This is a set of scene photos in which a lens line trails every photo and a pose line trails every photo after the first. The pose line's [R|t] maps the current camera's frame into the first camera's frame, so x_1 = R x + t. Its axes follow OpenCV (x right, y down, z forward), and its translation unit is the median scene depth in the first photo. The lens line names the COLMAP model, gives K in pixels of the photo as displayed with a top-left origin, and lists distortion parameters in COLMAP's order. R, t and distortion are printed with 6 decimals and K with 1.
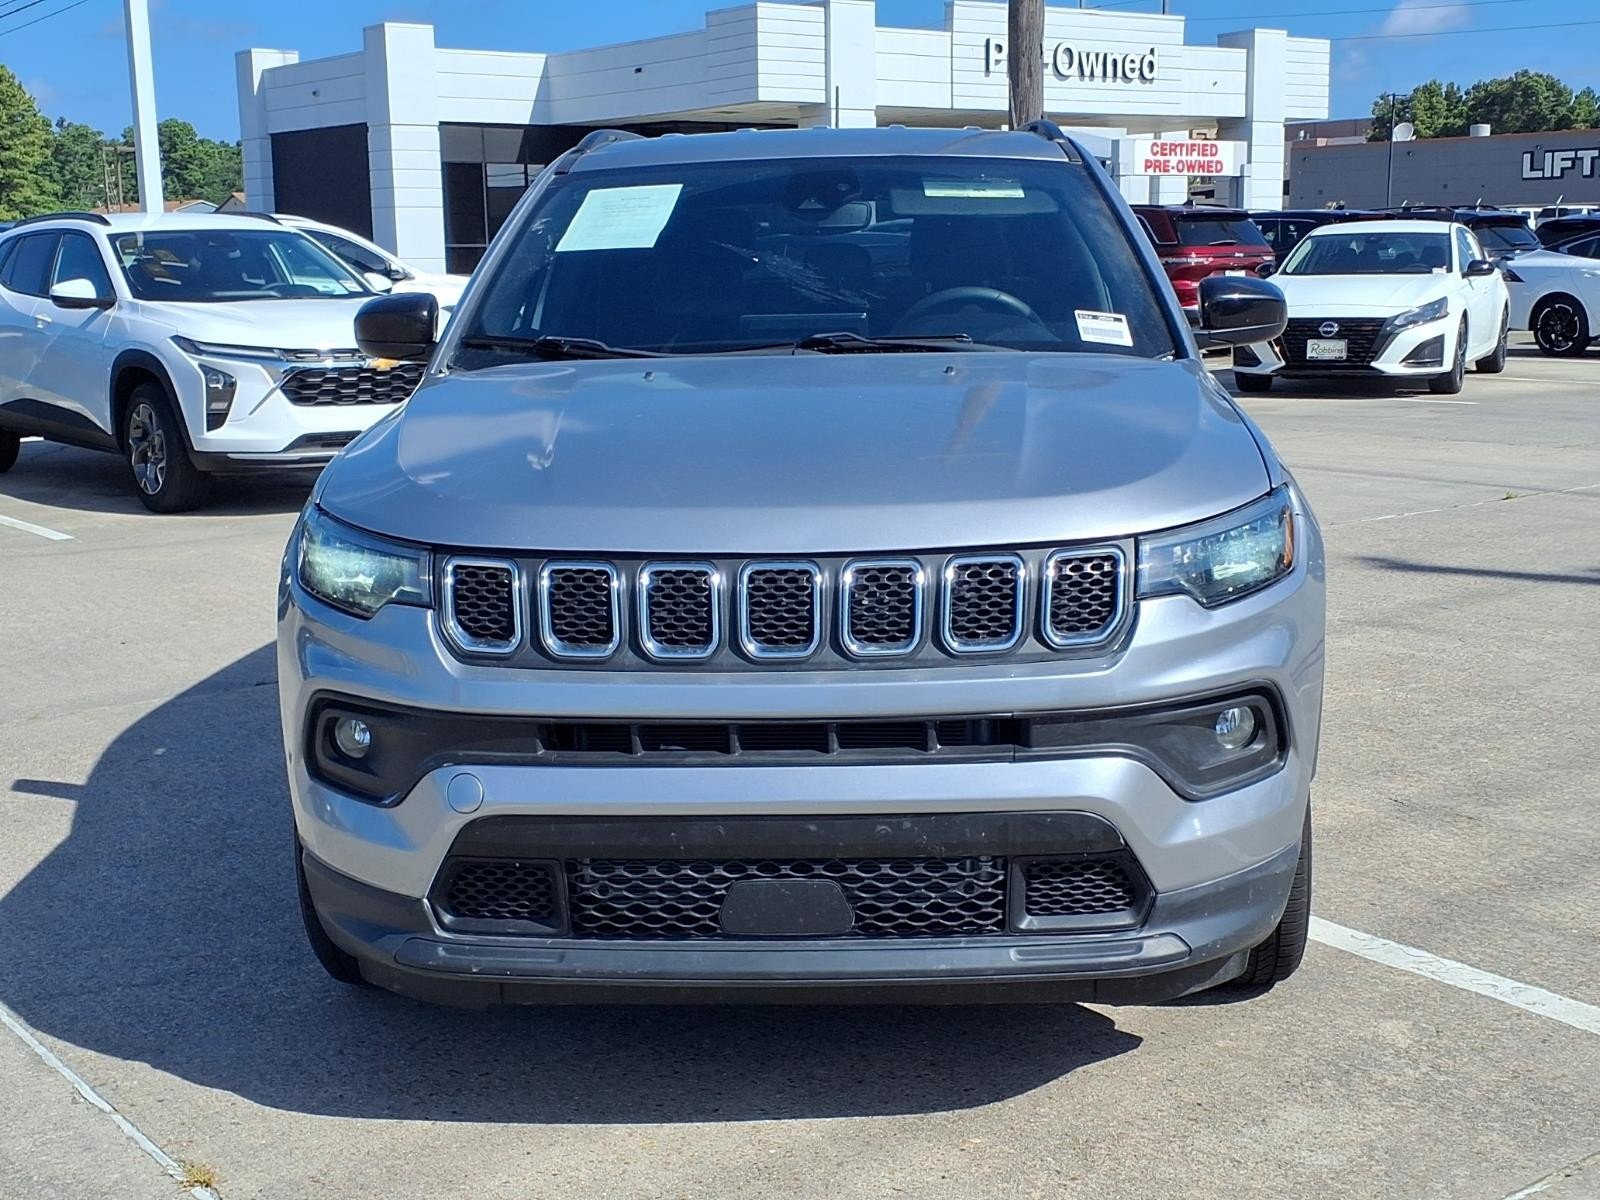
lens RADIAL K [[2098.8, 0, 800.0], [0, 2098.8, 600.0], [0, 0, 1]] dist [0.051323, -0.023184]
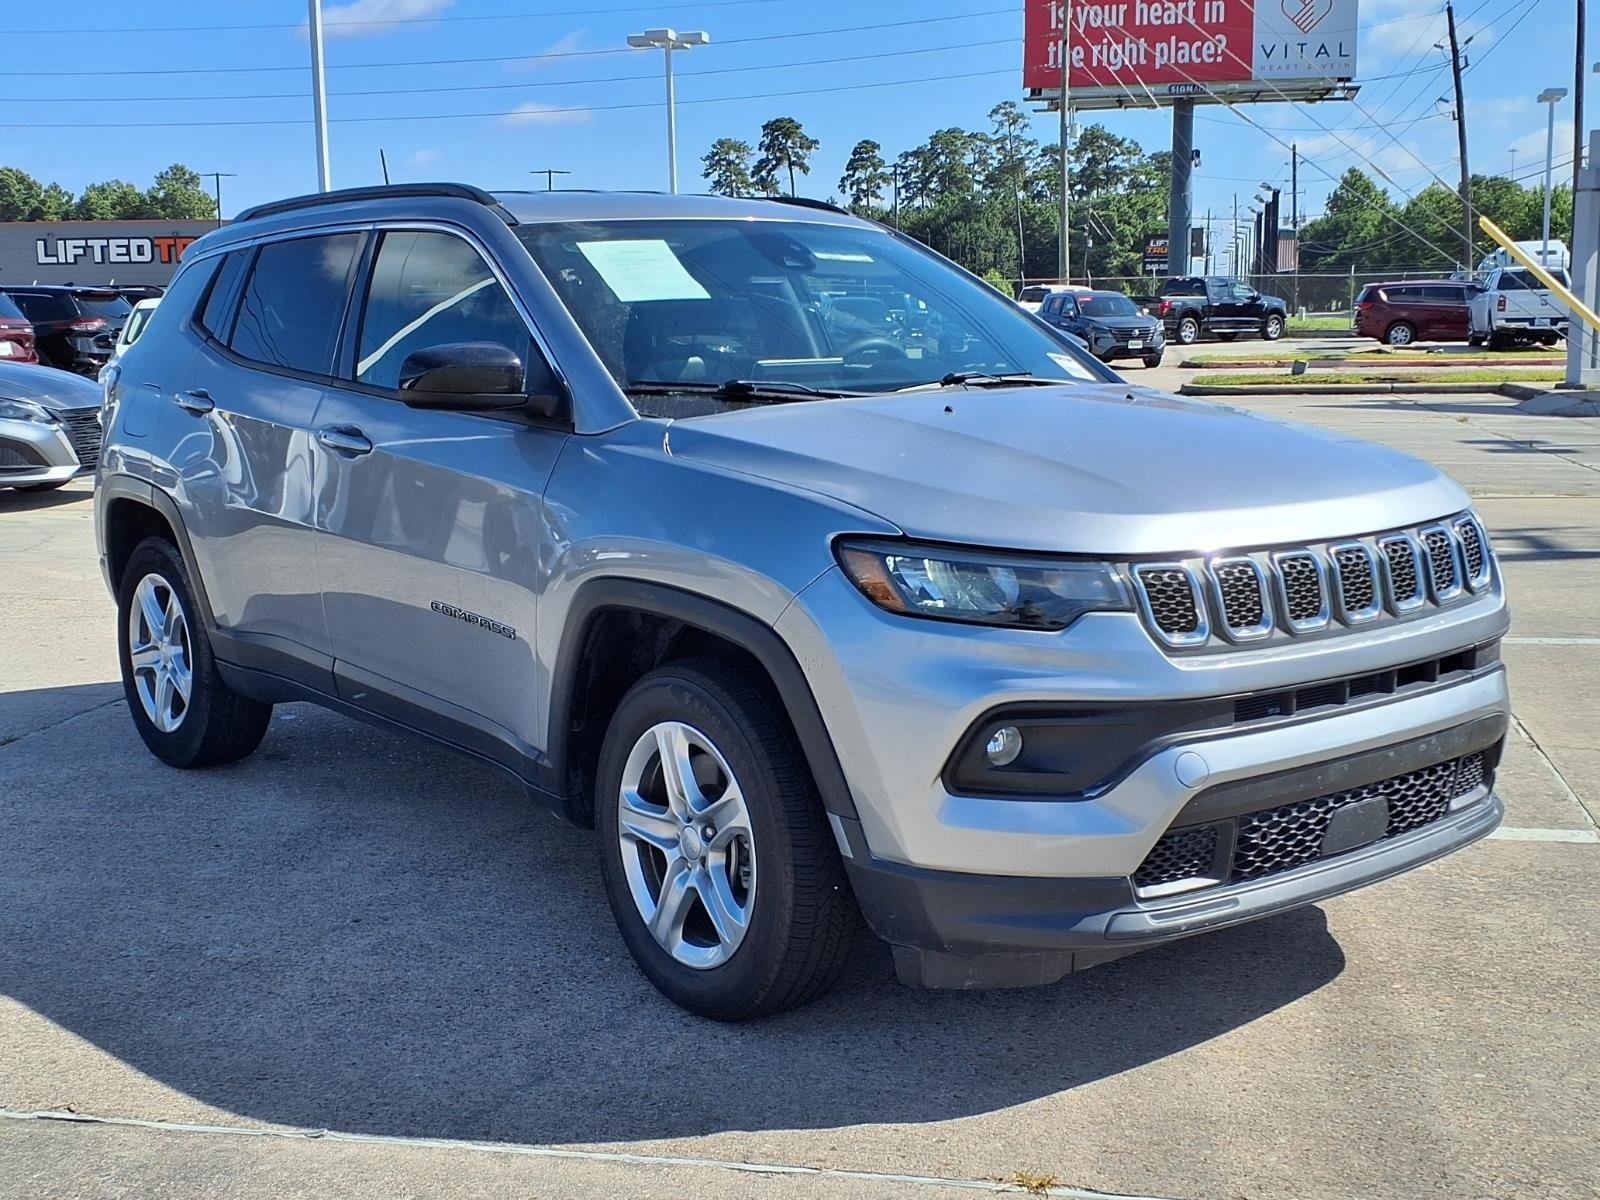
lens RADIAL K [[1918.5, 0, 800.0], [0, 1918.5, 600.0], [0, 0, 1]] dist [0.008258, -0.010322]
pose [[0.739299, -0.090792, 0.667228, -0.926821], [0.107282, 0.994093, 0.016399, -0.035628], [-0.664776, 0.059458, 0.744673, 0.344199]]
